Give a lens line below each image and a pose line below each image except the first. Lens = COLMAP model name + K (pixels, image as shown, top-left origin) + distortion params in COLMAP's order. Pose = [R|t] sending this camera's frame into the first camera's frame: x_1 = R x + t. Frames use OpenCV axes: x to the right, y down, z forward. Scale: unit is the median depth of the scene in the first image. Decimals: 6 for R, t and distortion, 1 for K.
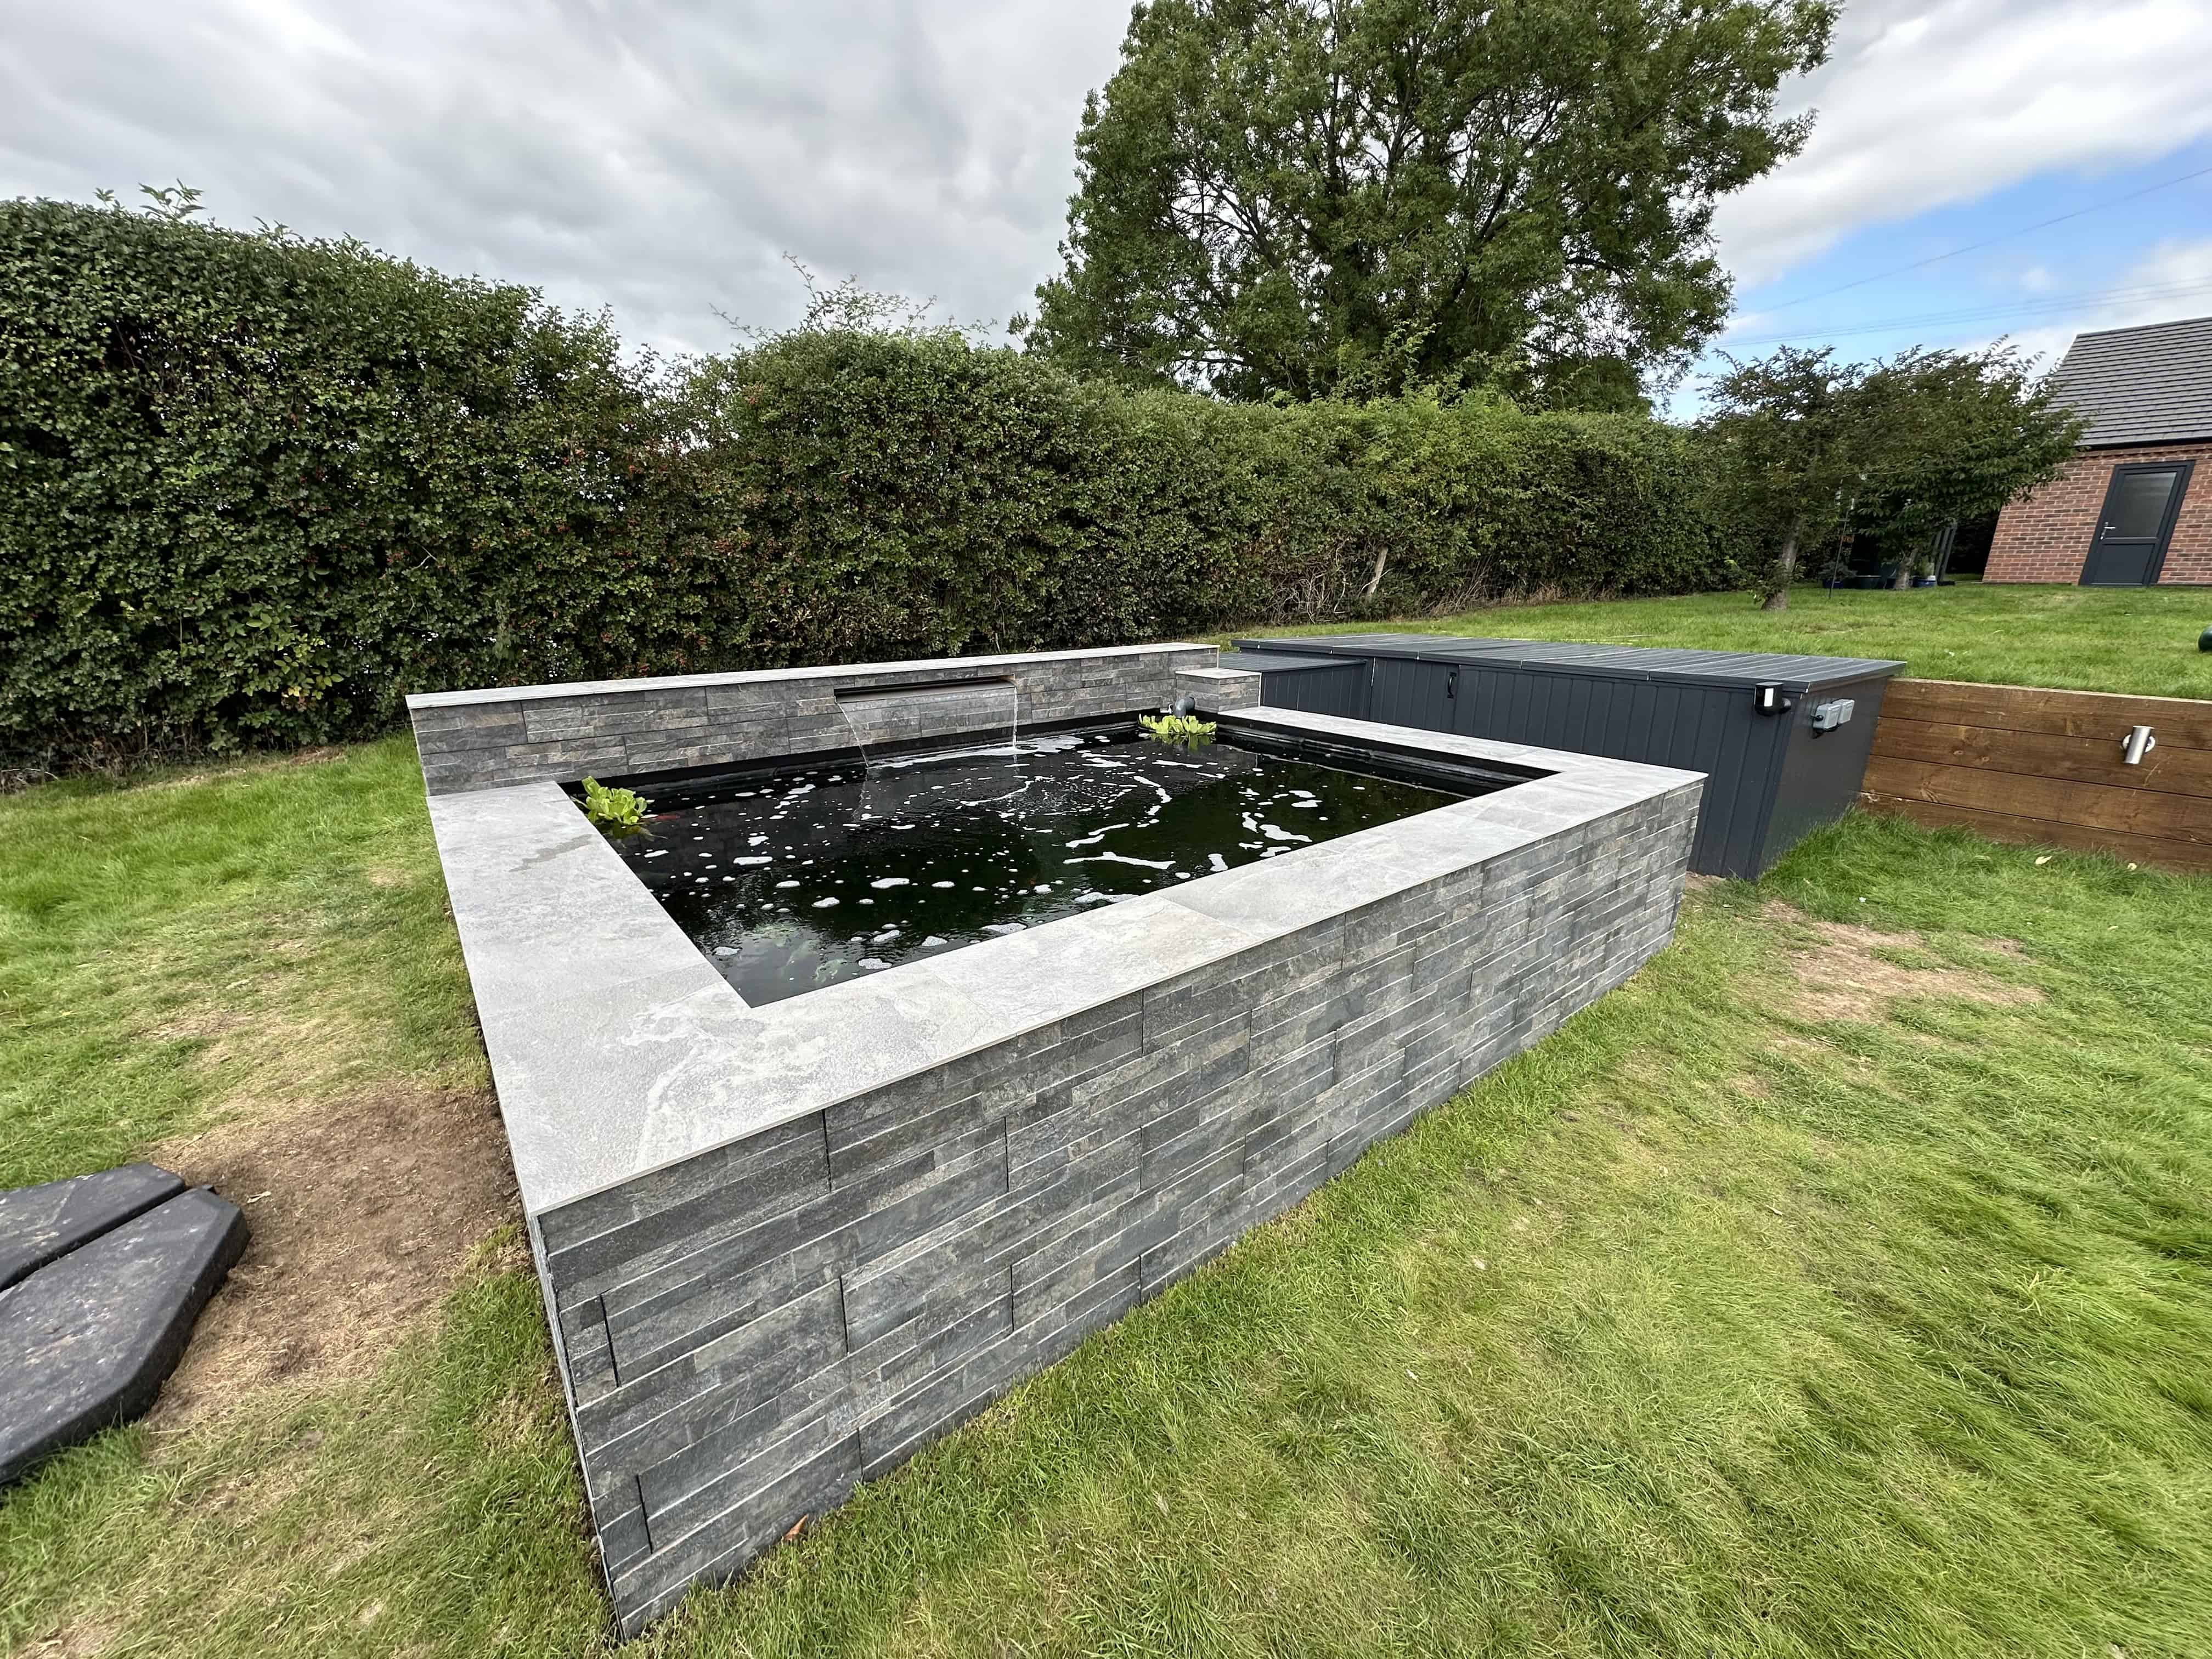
lens RADIAL K [[885.3, 0, 1106.0], [0, 885.3, 829.5], [0, 0, 1]] dist [-0.001189, -0.000590]
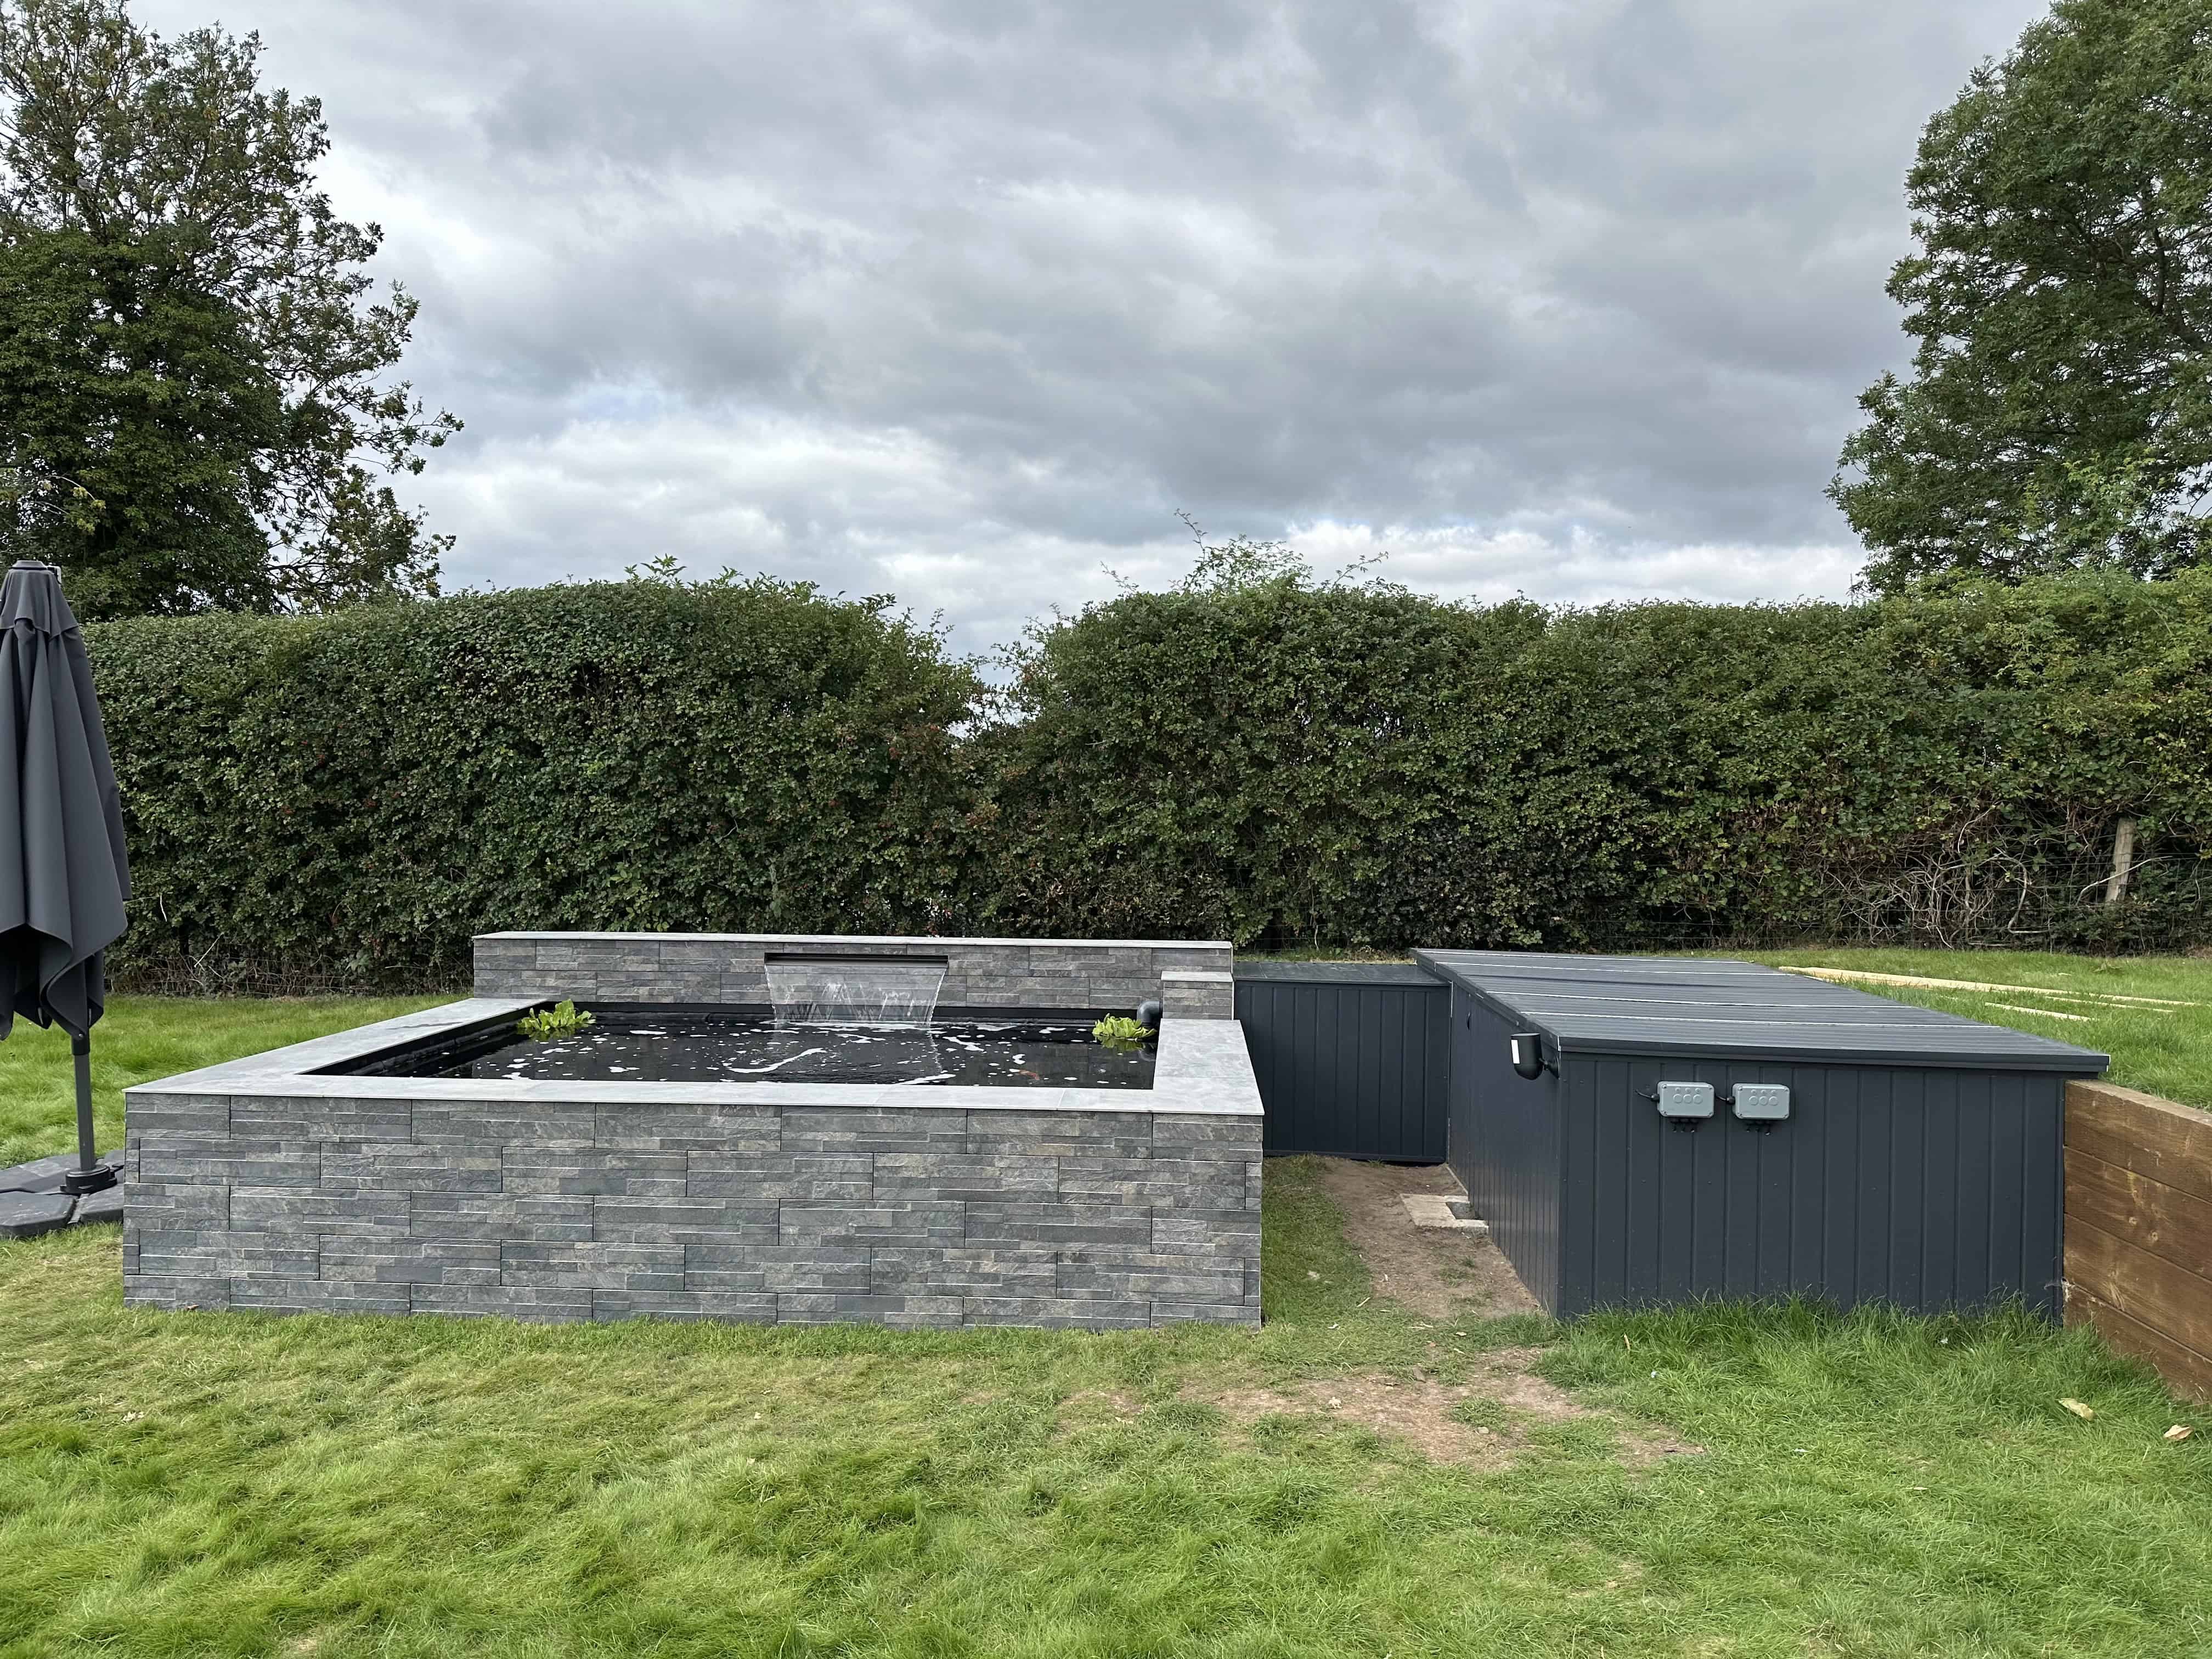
lens RADIAL K [[1563.9, 0, 1106.0], [0, 1563.9, 829.5], [0, 0, 1]] dist [0.186505, -0.310423]
pose [[0.745202, 0.018332, -0.666586, 1.004352], [-0.199686, 0.959886, -0.196838, 0.003619], [0.636238, 0.279792, 0.718970, -0.180043]]
